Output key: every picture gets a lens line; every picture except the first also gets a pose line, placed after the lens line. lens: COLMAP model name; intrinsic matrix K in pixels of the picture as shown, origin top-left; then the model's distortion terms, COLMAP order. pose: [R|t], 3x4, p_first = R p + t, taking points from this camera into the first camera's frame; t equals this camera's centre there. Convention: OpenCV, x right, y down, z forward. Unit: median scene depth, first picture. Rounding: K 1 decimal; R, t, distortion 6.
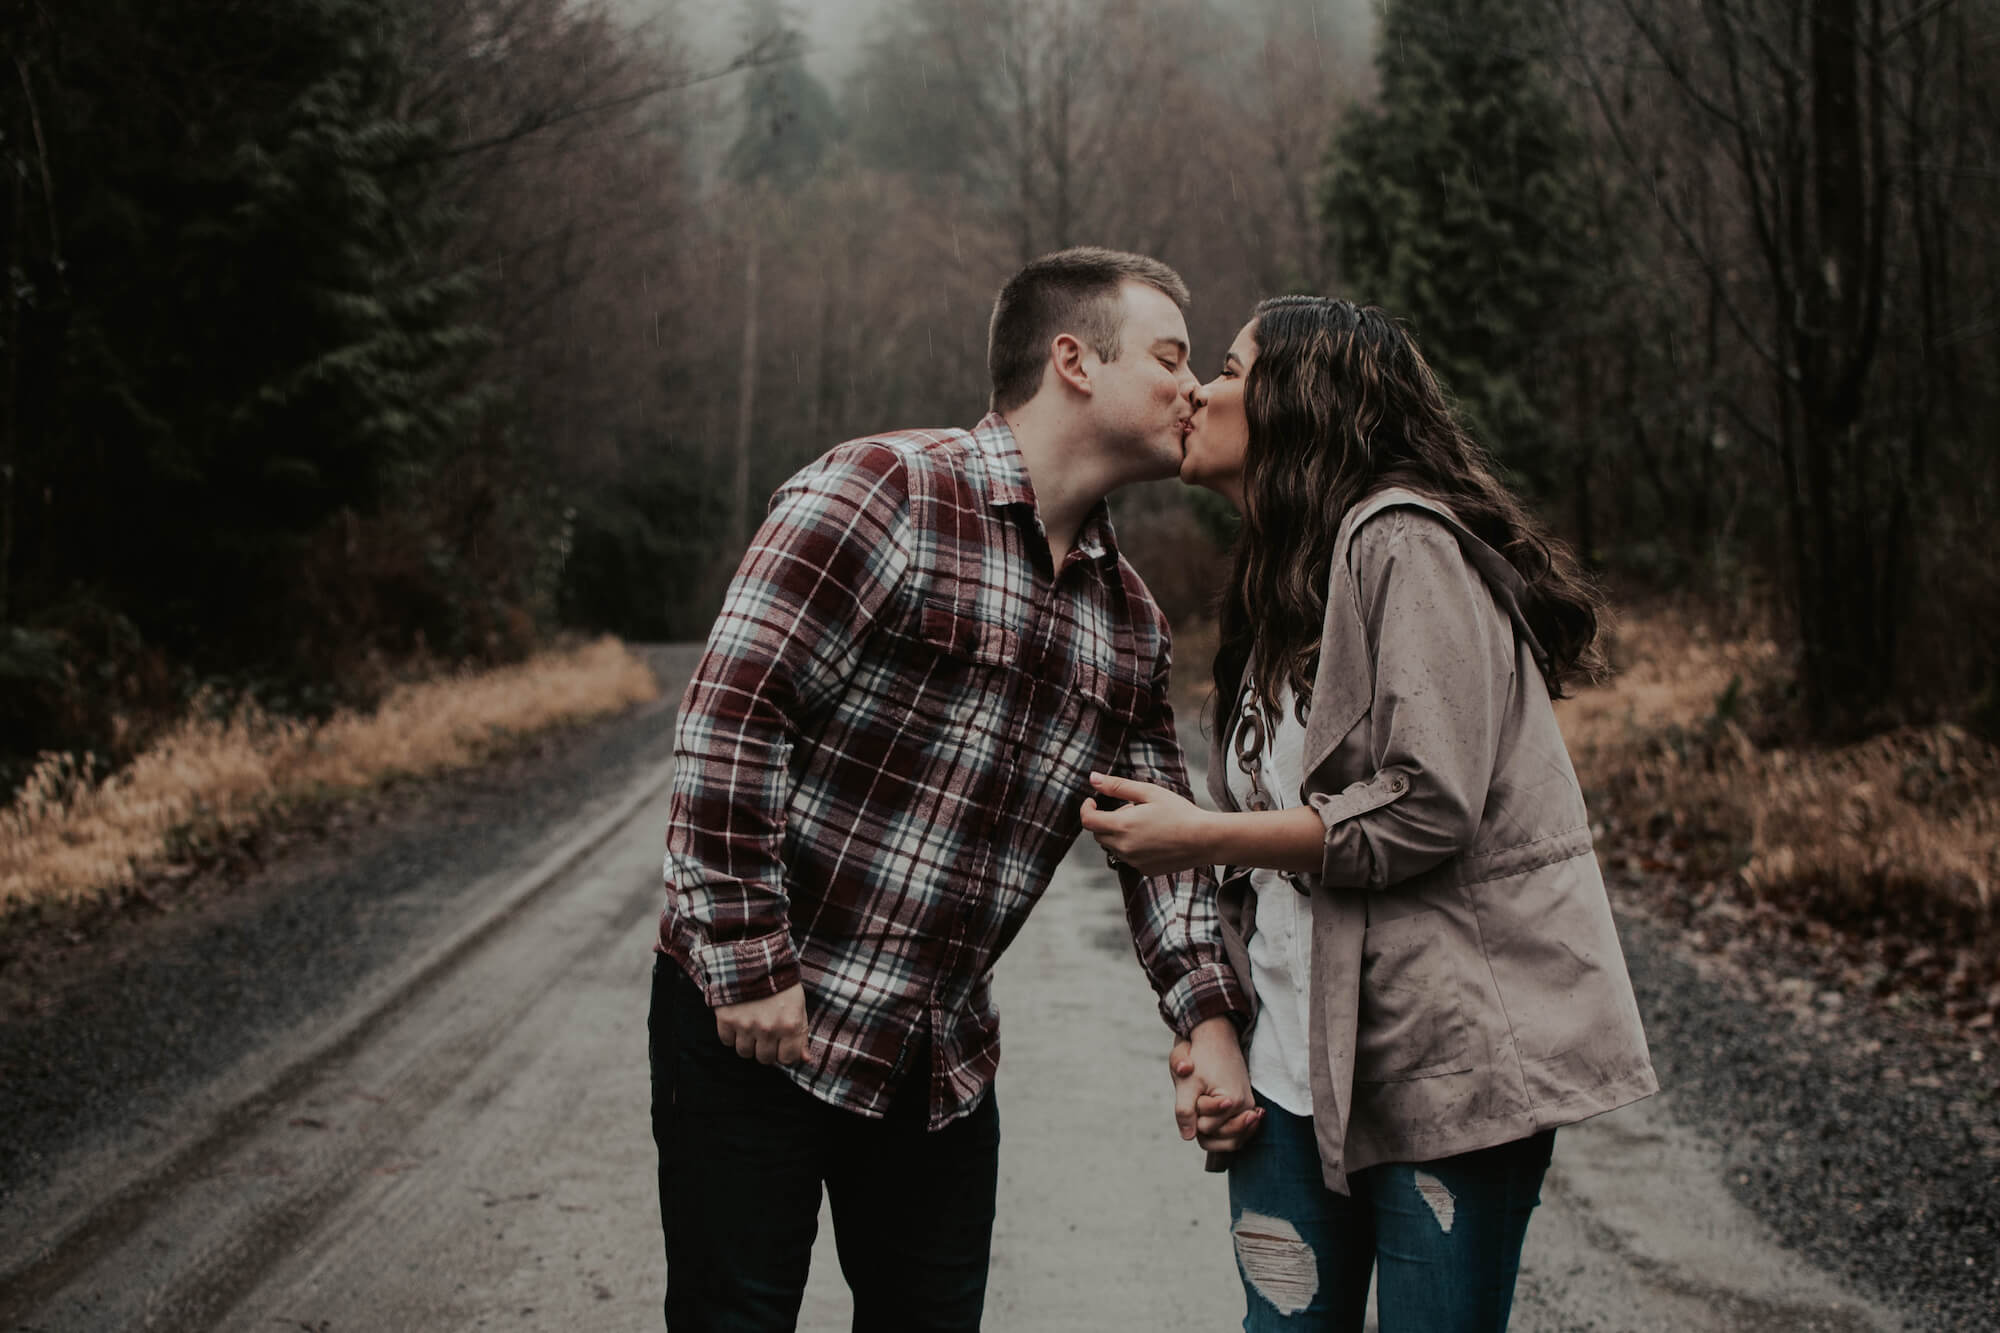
lens RADIAL K [[3065.9, 0, 1000.0], [0, 3065.9, 666.5], [0, 0, 1]] dist [-0.183660, 0.173595]
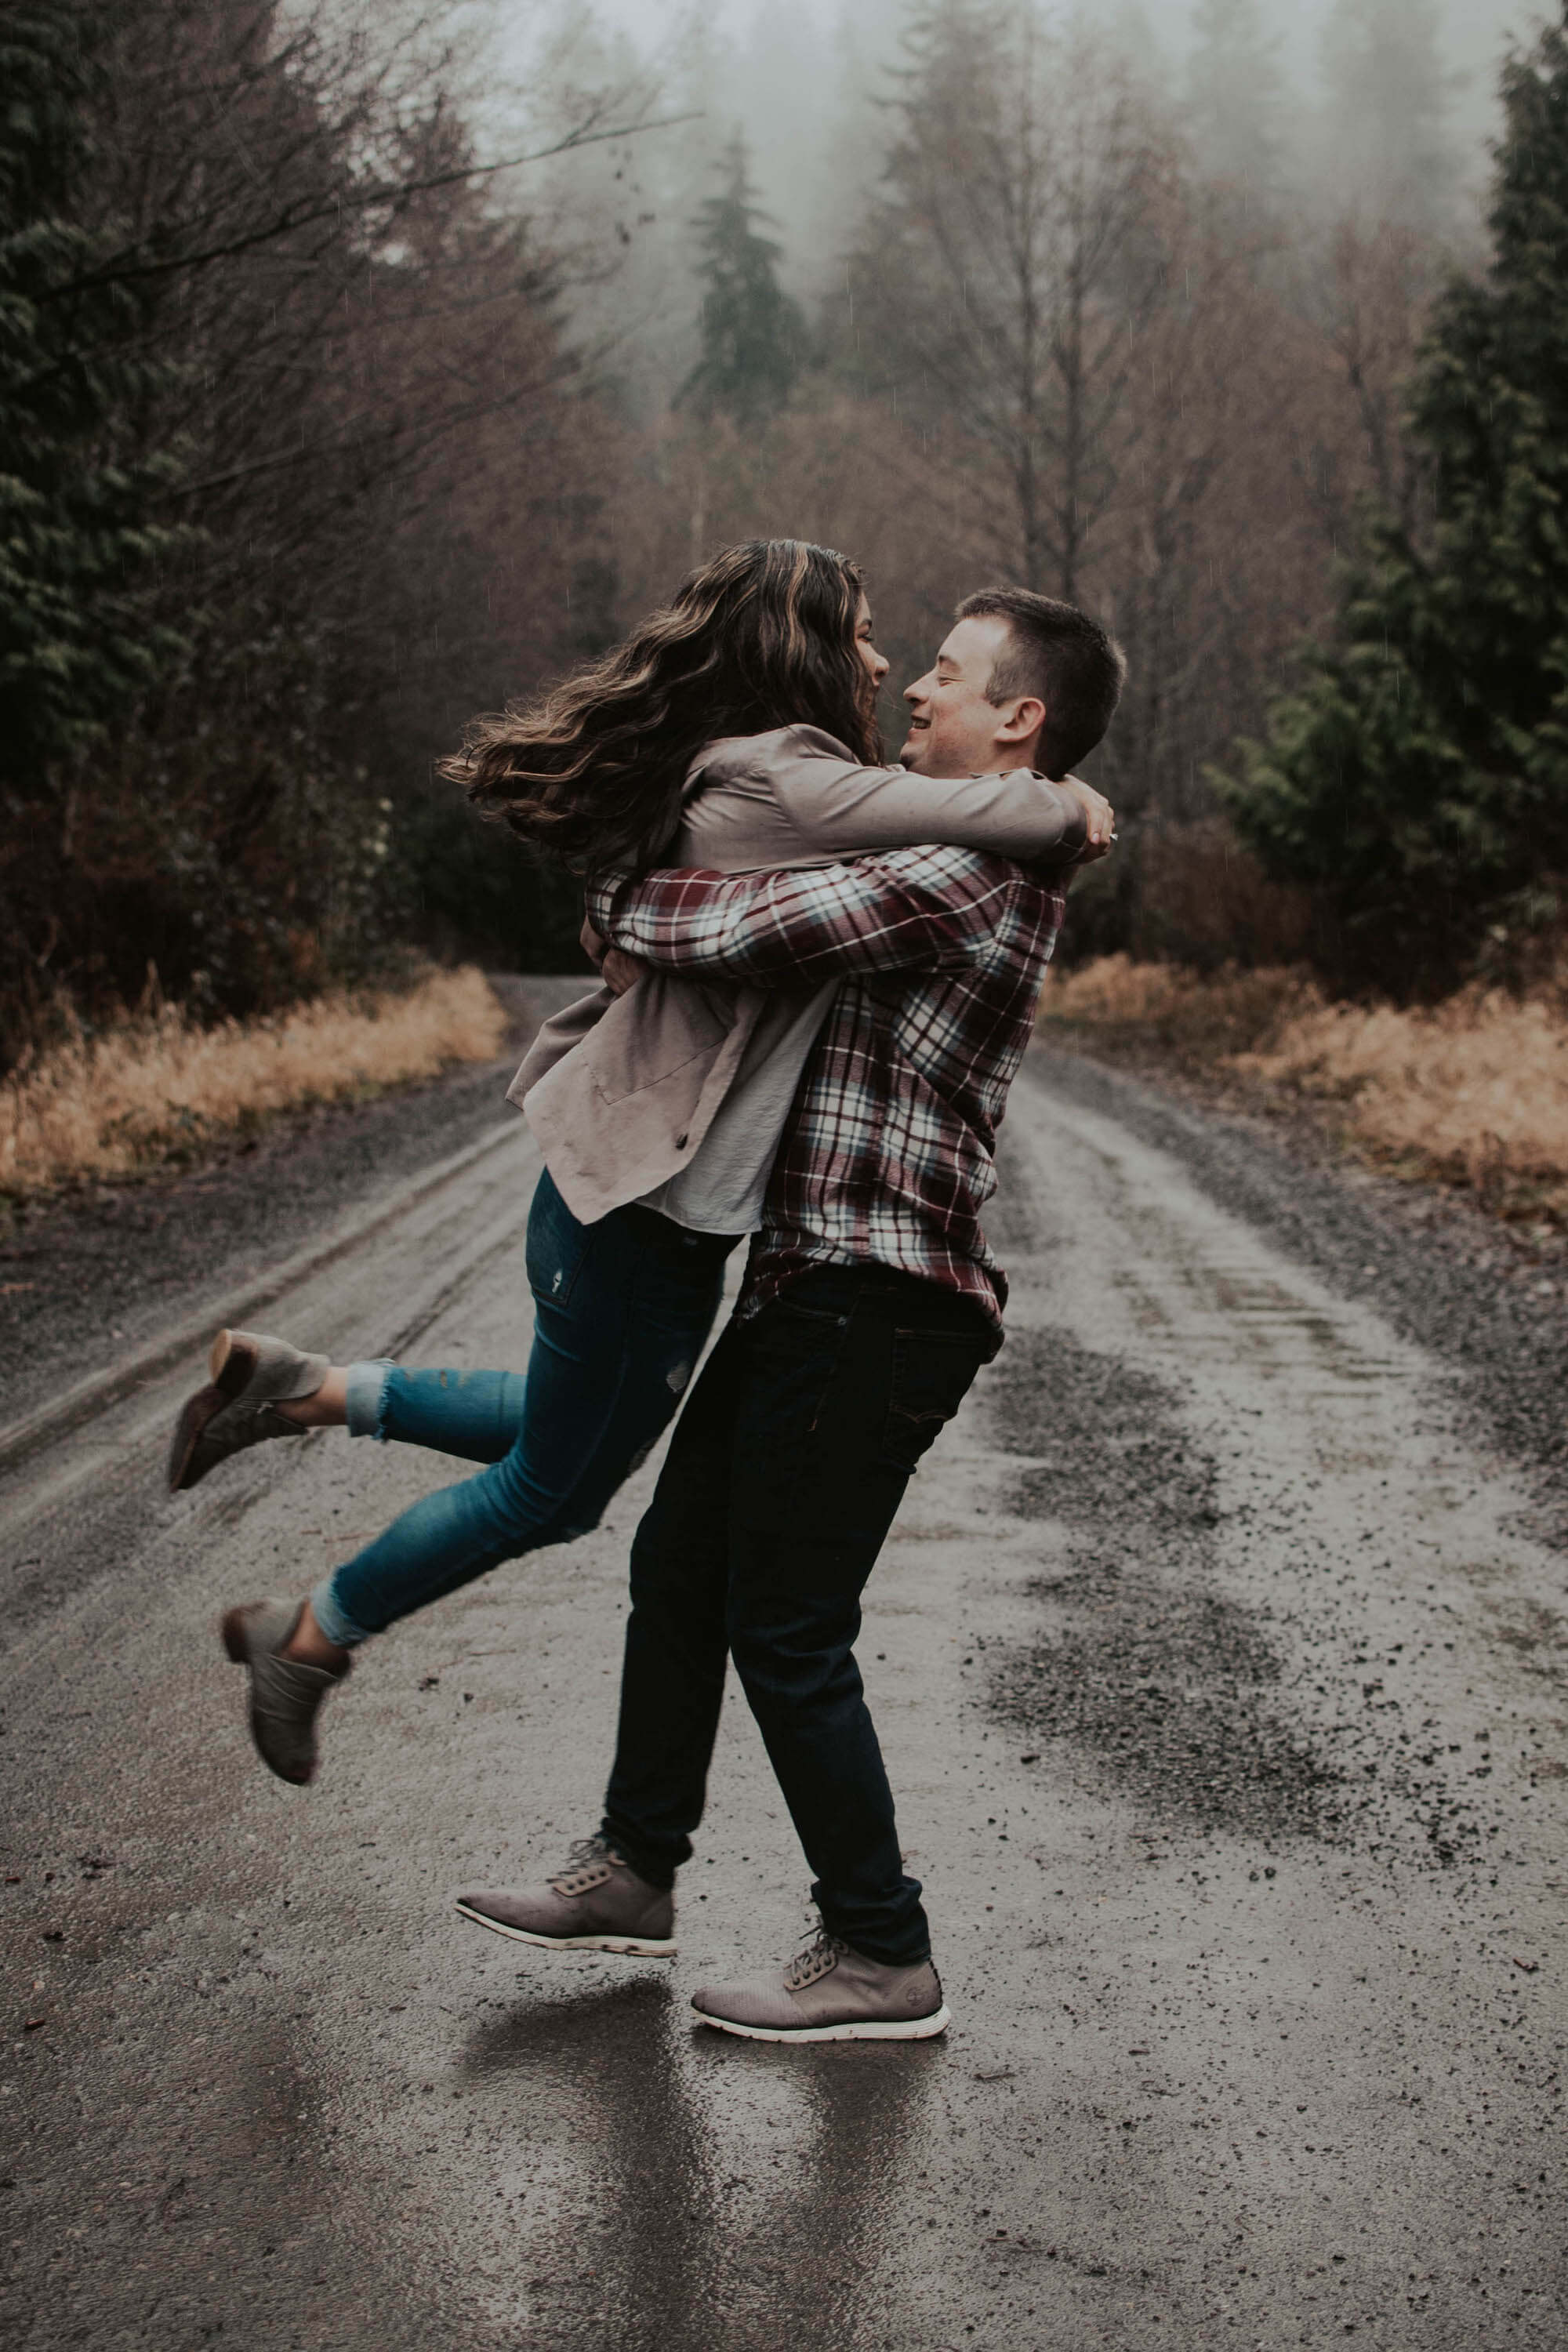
lens RADIAL K [[3605.5, 0, 784.0], [0, 3605.5, 1176.0], [0, 0, 1]] dist [-0.183660, 0.173595]
pose [[0.997965, 0.022455, -0.059684, 0.007741], [-0.019590, 0.998647, 0.048164, -0.003353], [0.060685, -0.046897, 0.997055, 0.110725]]
